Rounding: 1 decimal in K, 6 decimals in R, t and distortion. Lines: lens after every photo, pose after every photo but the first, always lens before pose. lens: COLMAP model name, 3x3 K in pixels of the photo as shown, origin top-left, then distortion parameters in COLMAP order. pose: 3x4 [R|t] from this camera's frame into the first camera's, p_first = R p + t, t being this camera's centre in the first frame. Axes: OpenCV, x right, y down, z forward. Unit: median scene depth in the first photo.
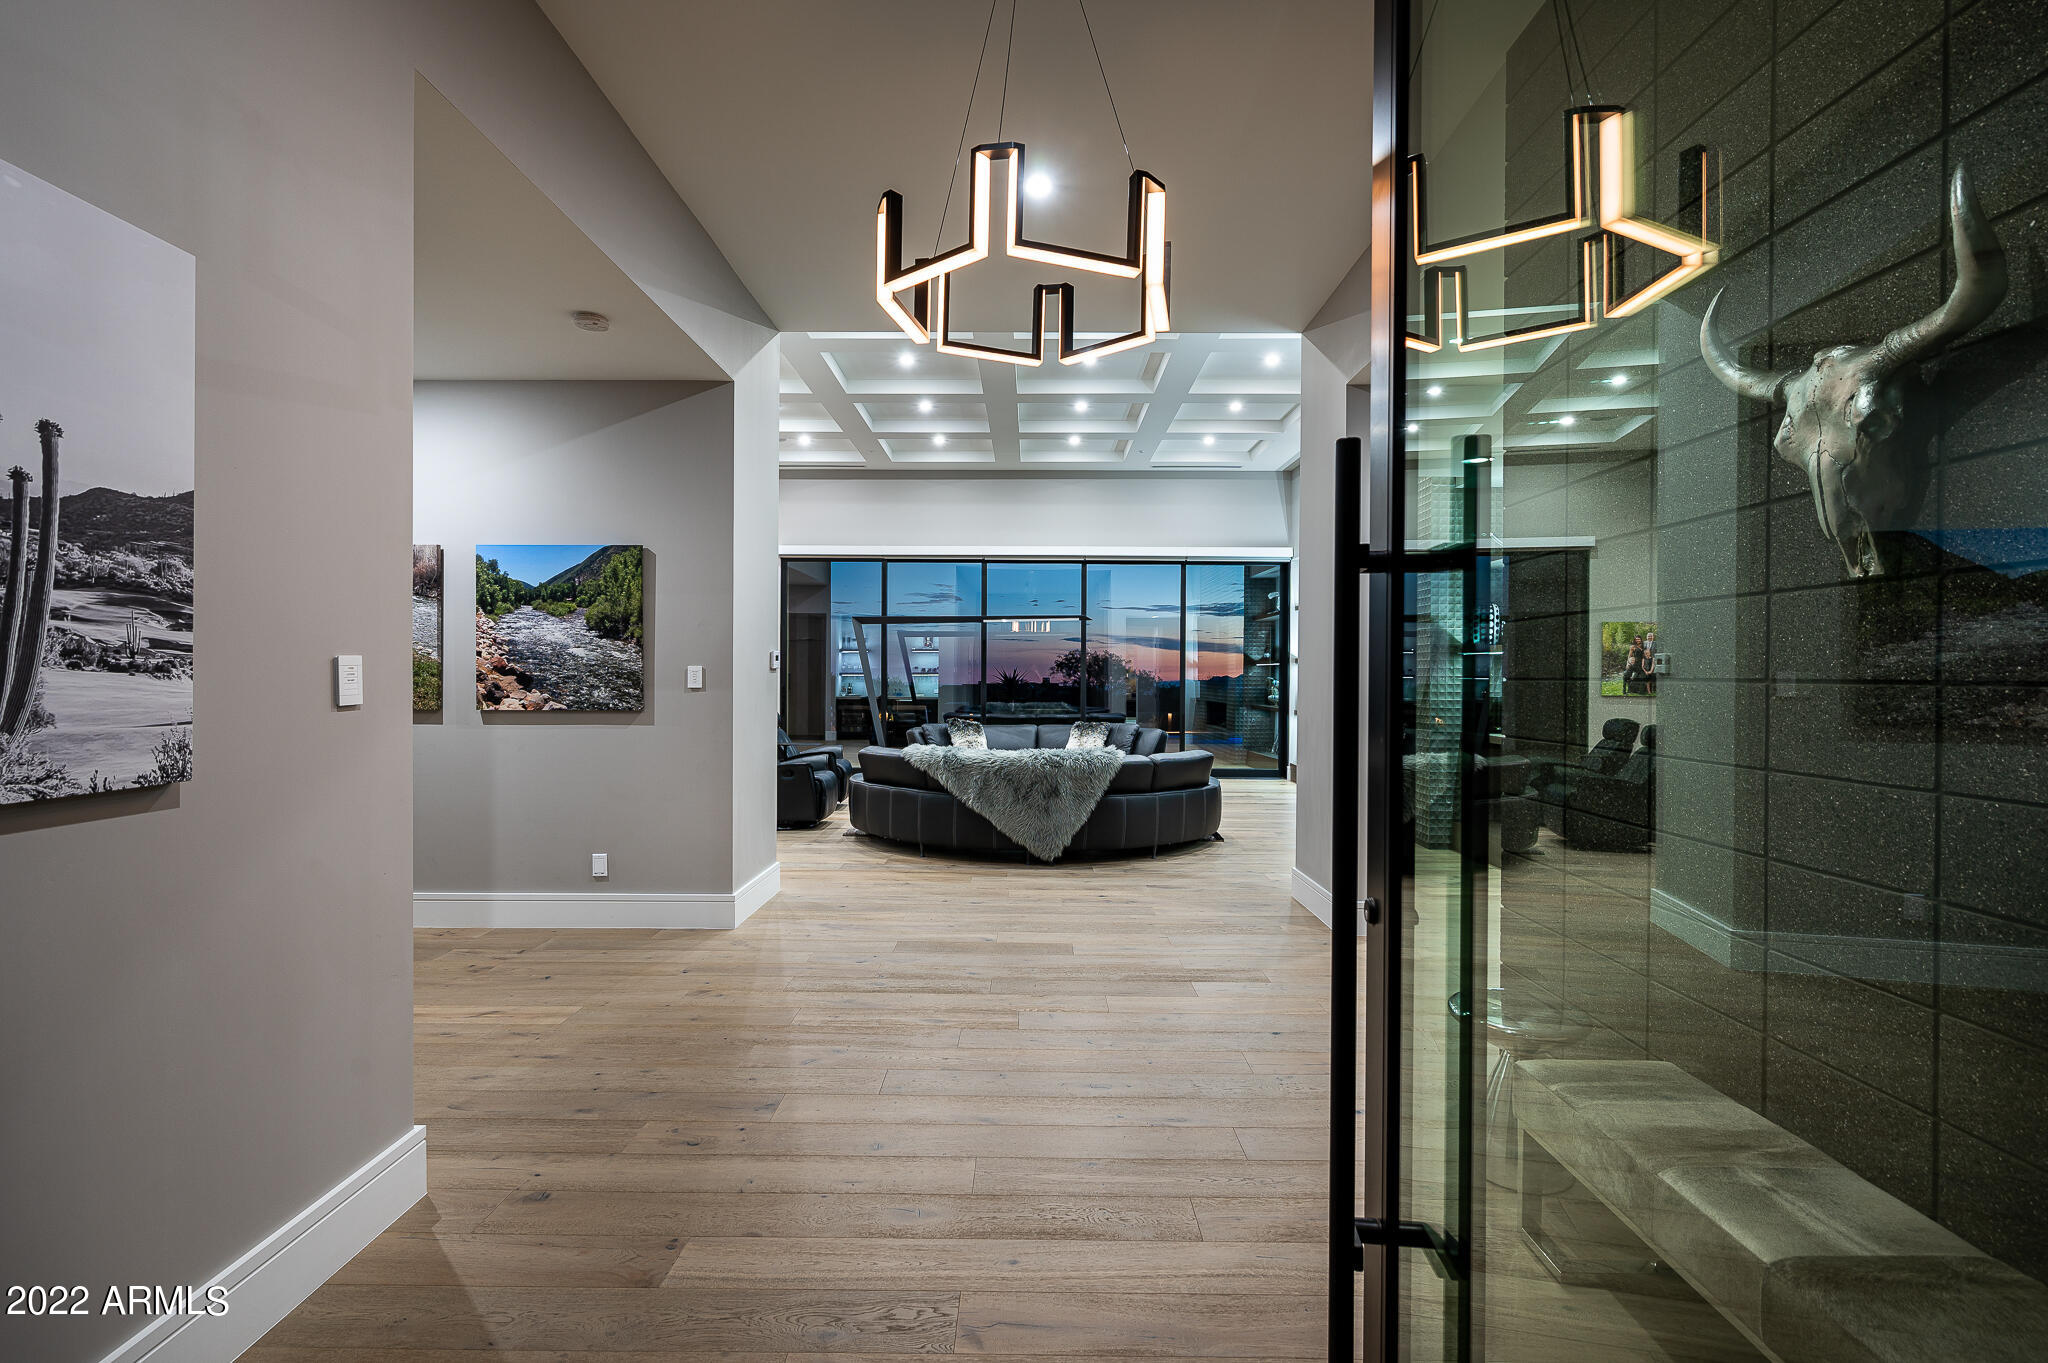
lens RADIAL K [[941.9, 0, 1025.9], [0, 941.9, 681.6], [0, 0, 1]] dist [0.000312, 0.000003]
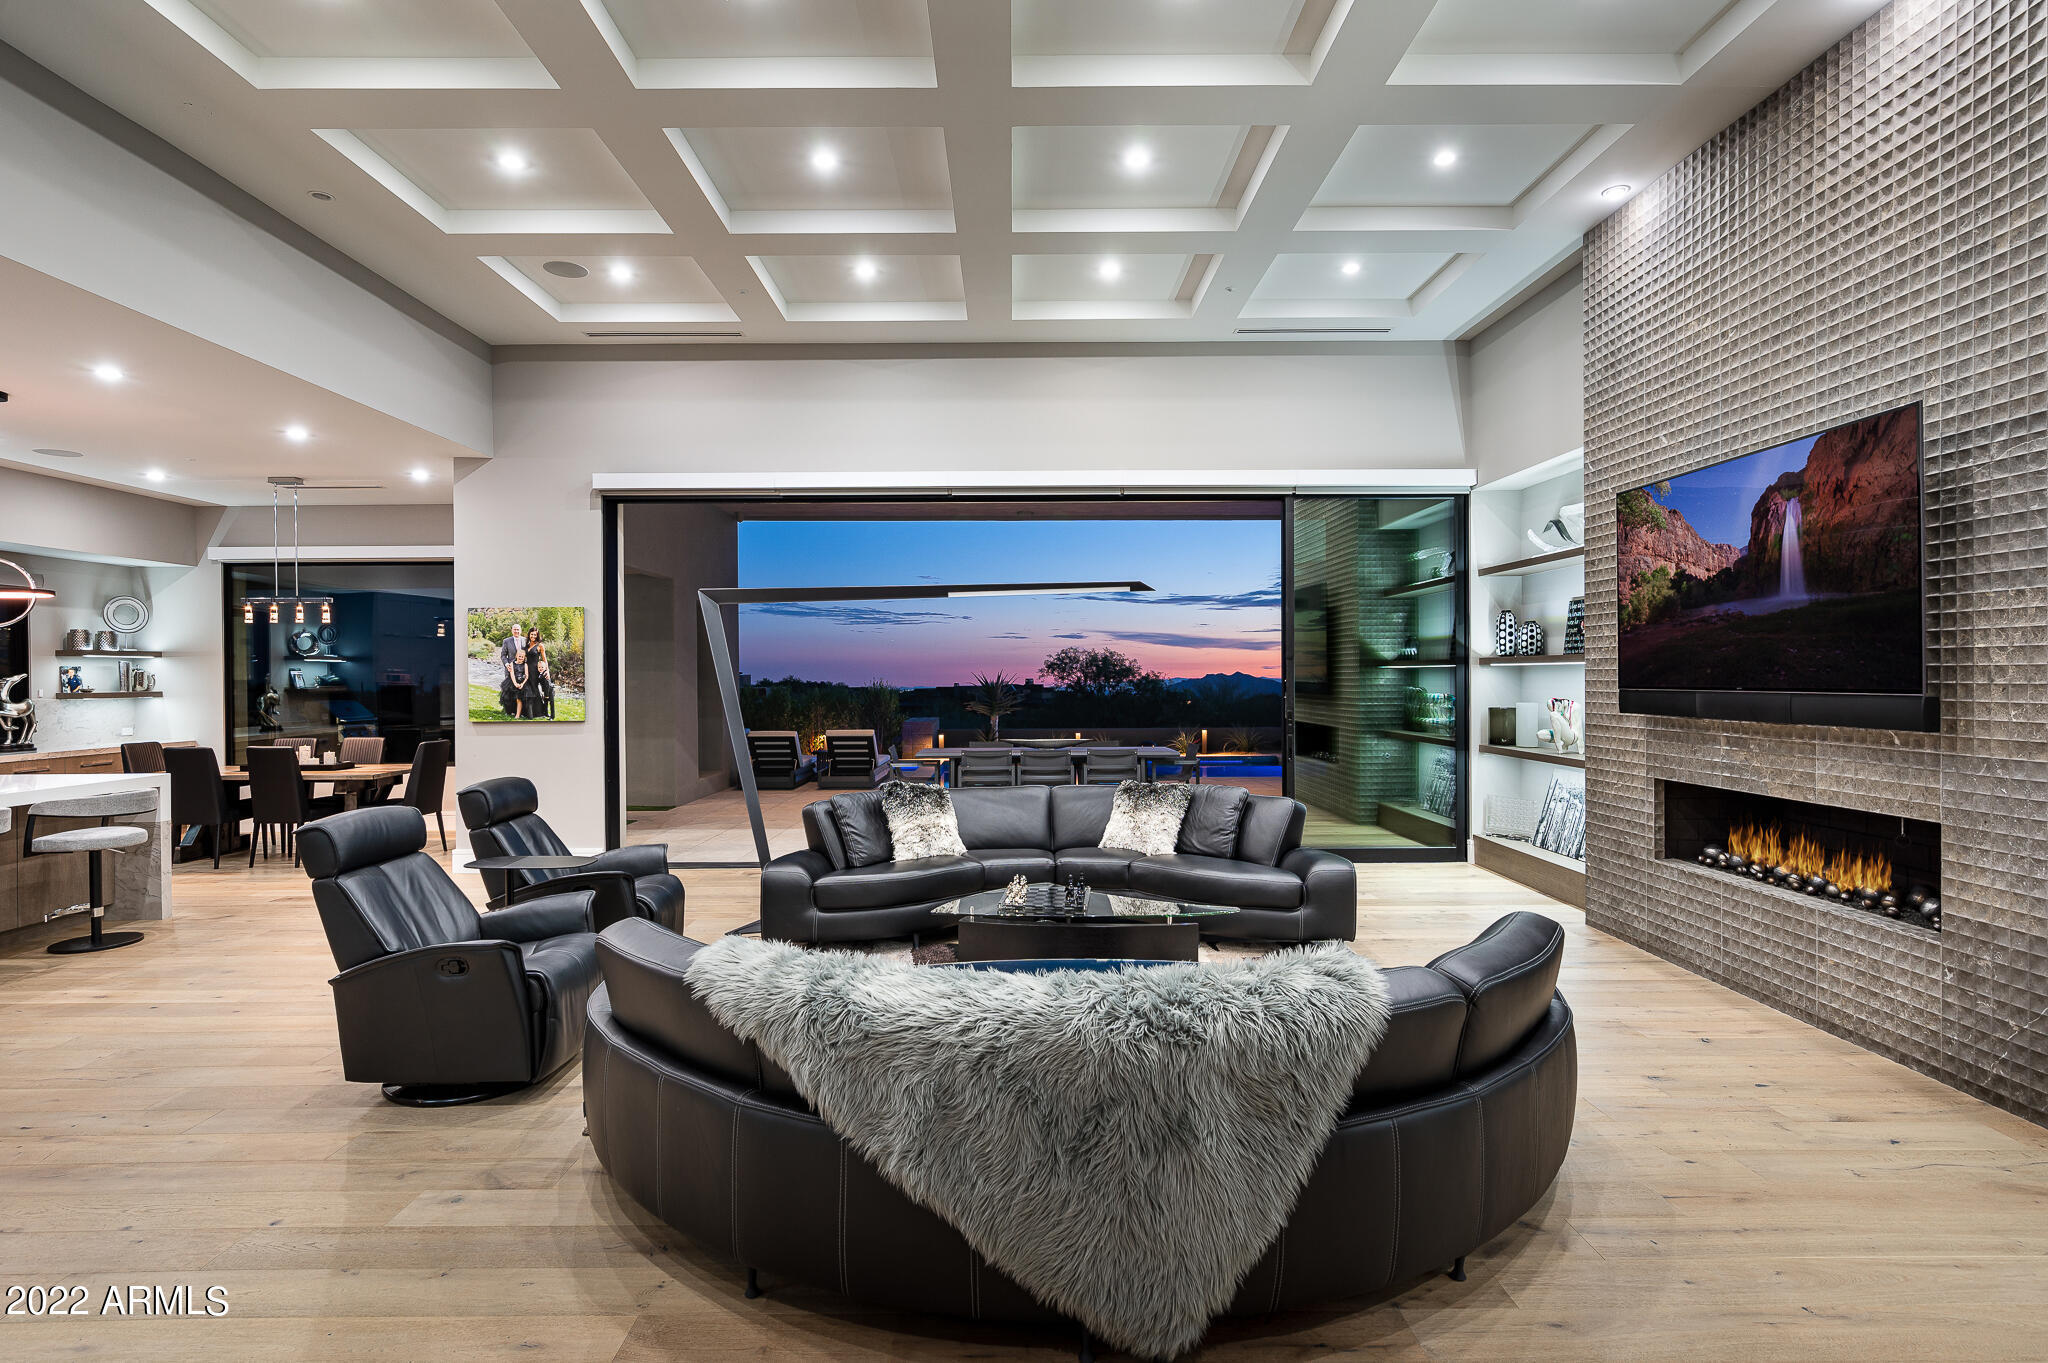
lens RADIAL K [[1007.3, 0, 1018.5], [0, 1007.3, 682.0], [0, 0, 1]] dist [0.003845, -0.000289]
pose [[0.999844, -0.012414, 0.012553, -0.012196], [0.012407, 0.999923, 0.000644, -0.013852], [-0.012560, -0.000488, 0.999921, 0.391696]]
